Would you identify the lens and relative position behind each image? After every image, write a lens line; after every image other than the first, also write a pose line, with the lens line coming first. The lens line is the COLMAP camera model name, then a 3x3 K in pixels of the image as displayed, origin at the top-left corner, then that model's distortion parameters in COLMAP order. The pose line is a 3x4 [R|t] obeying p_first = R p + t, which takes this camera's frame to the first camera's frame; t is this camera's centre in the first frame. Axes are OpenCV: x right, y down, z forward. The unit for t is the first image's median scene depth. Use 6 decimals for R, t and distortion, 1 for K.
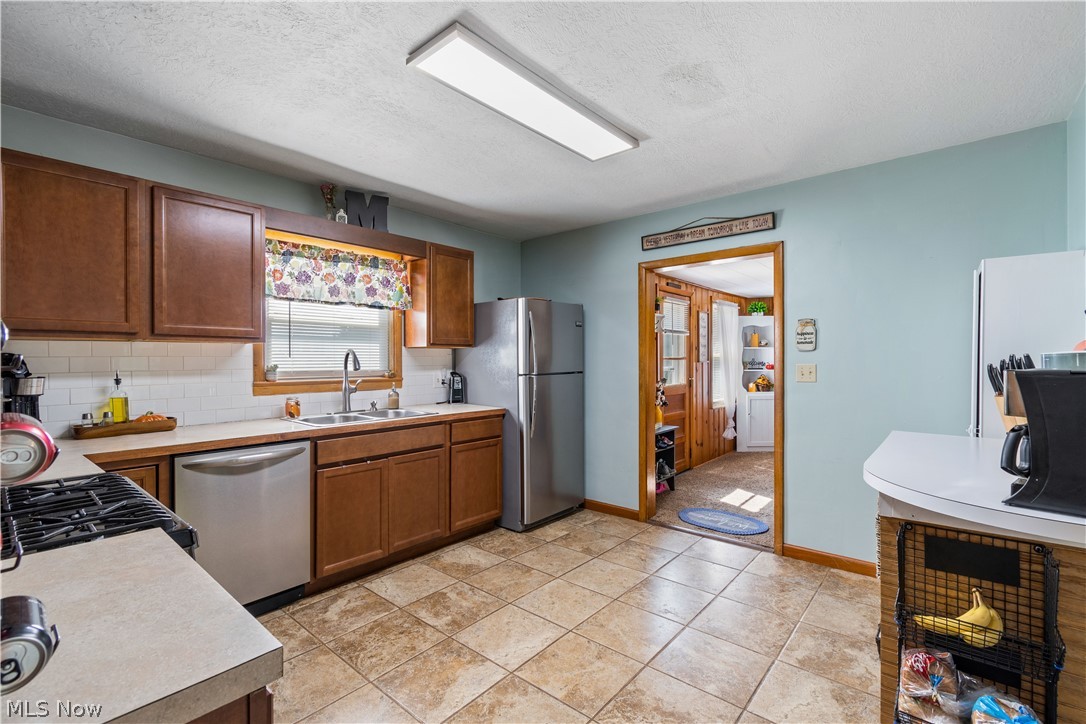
lens RADIAL K [[482.6, 0, 542.6], [0, 482.6, 362.6], [0, 0, 1]] dist [-0.000935, -0.000979]
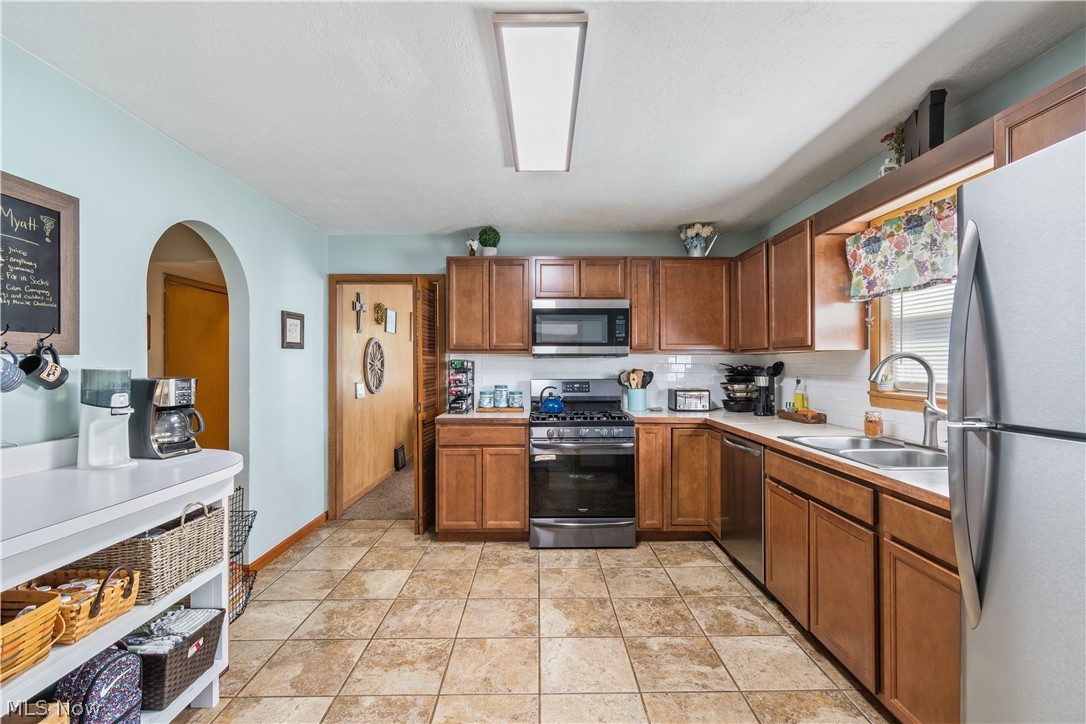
lens RADIAL K [[482.6, 0, 547.0], [0, 482.6, 364.2], [0, 0, 1]] dist [-0.000935, -0.000979]
pose [[-0.747787, 0.006110, -0.663910, 0.442702], [0.000380, 0.999961, 0.008774, -0.018214], [0.663938, 0.006309, -0.747761, 1.202291]]
